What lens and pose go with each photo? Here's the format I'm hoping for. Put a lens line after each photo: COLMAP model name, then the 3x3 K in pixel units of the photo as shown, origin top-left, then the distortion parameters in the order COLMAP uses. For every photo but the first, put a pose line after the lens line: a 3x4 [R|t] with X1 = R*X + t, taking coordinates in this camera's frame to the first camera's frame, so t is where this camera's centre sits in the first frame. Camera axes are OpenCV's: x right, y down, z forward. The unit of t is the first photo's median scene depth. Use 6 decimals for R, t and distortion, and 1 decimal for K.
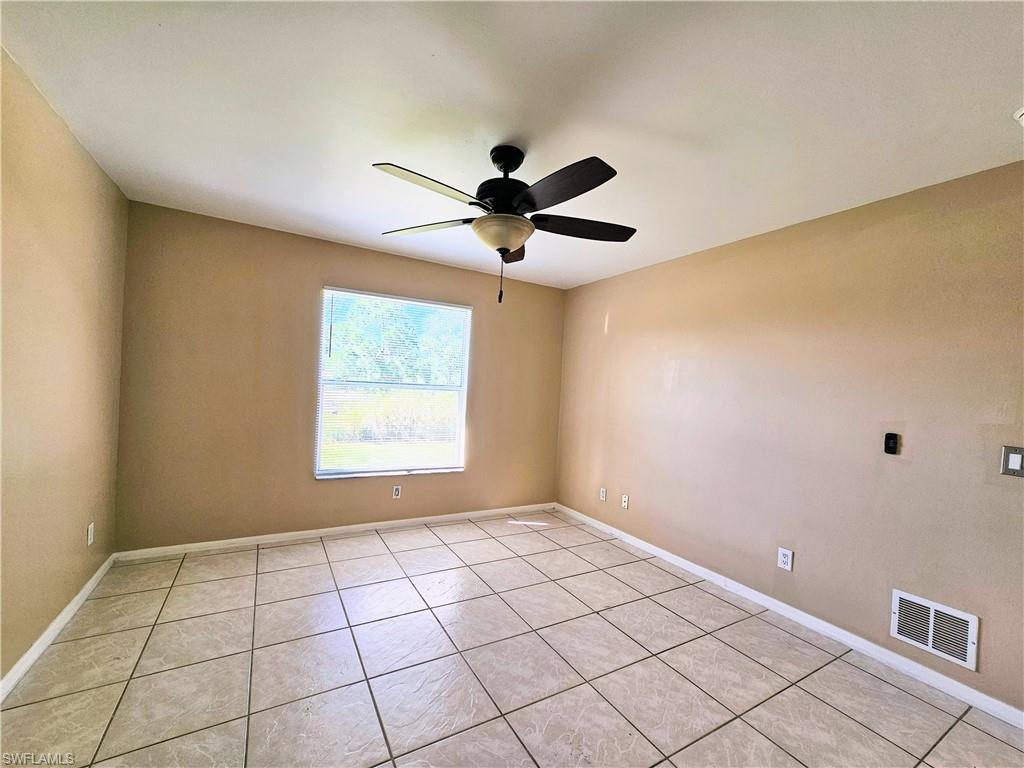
lens RADIAL K [[419.7, 0, 513.1], [0, 419.7, 393.8], [0, 0, 1]] dist [-0.000949, 0.000921]
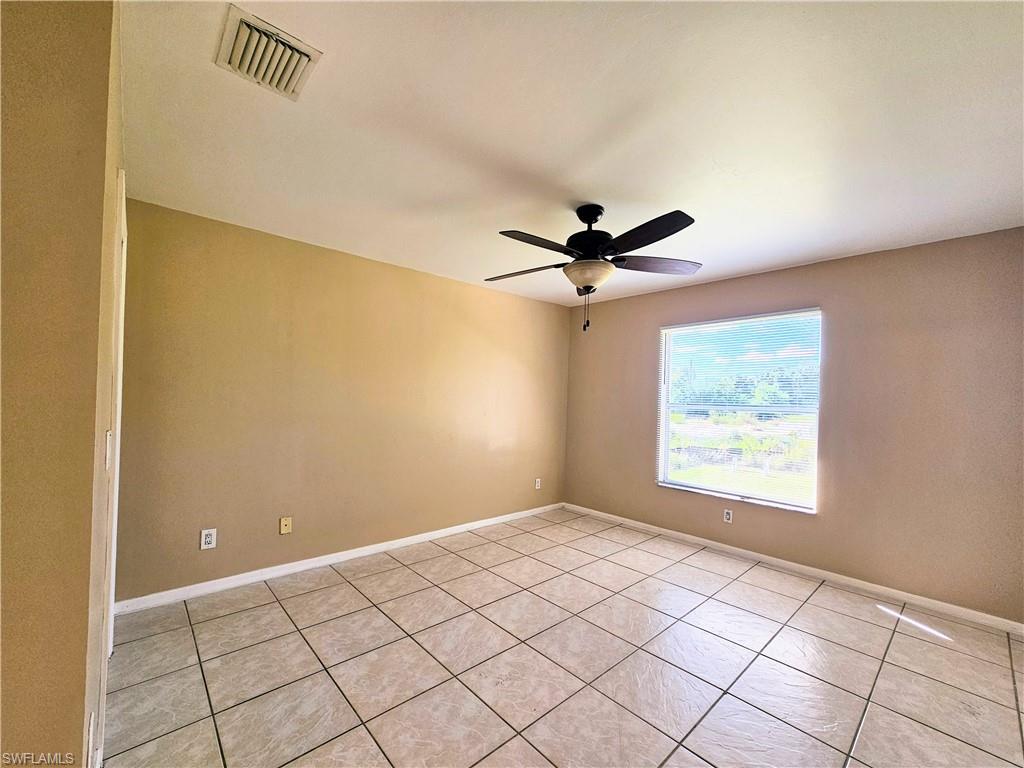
lens RADIAL K [[419.7, 0, 513.1], [0, 419.7, 393.8], [0, 0, 1]] dist [-0.000949, 0.000921]
pose [[0.210119, -0.056786, -0.976025, 0.711568], [-0.029859, 0.997473, -0.064462, 0.032674], [0.977220, 0.042687, 0.207893, 0.351891]]
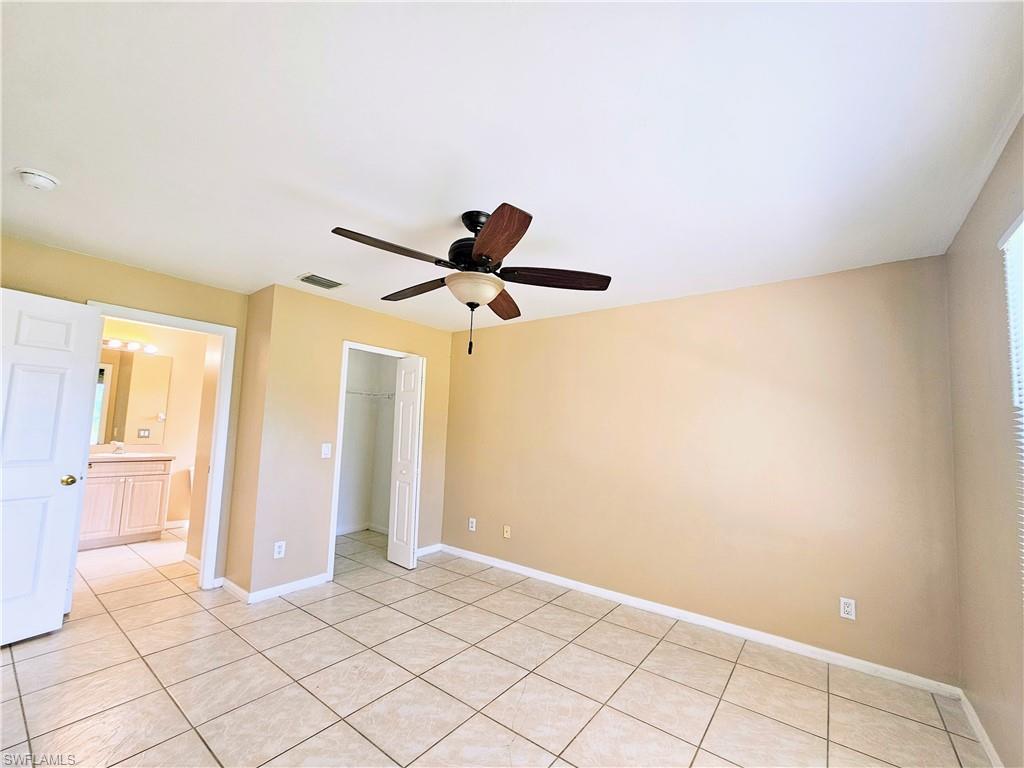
lens RADIAL K [[419.7, 0, 513.1], [0, 419.7, 393.8], [0, 0, 1]] dist [-0.000949, 0.000921]
pose [[-0.920641, -0.116025, -0.372771, 0.161536], [-0.088061, 0.991927, -0.091251, -0.020666], [0.380349, -0.051183, -0.923426, 1.291275]]
